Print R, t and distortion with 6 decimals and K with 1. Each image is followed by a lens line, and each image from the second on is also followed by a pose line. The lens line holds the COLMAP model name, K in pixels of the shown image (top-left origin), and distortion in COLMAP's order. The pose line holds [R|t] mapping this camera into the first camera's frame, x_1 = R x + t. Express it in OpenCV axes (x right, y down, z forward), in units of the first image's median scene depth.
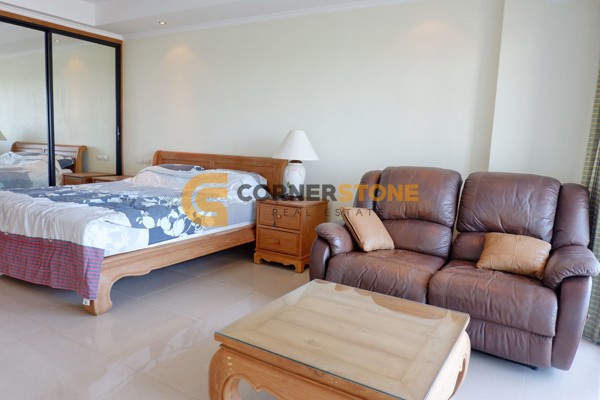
lens RADIAL K [[423.6, 0, 302.6], [0, 423.6, 198.7], [0, 0, 1]] dist [-0.037675, 0.020583]
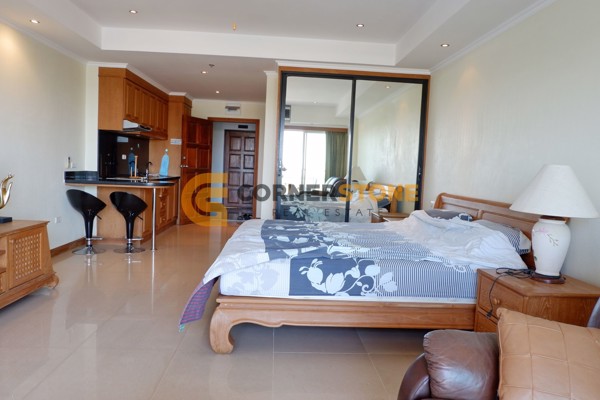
lens RADIAL K [[423.6, 0, 299.5], [0, 423.6, 200.1], [0, 0, 1]] dist [-0.037675, 0.020583]
pose [[0.563992, 0.050058, -0.824262, 0.311752], [-0.135350, 0.990266, -0.032472, -0.051914], [0.814612, 0.129878, 0.565277, 0.437933]]
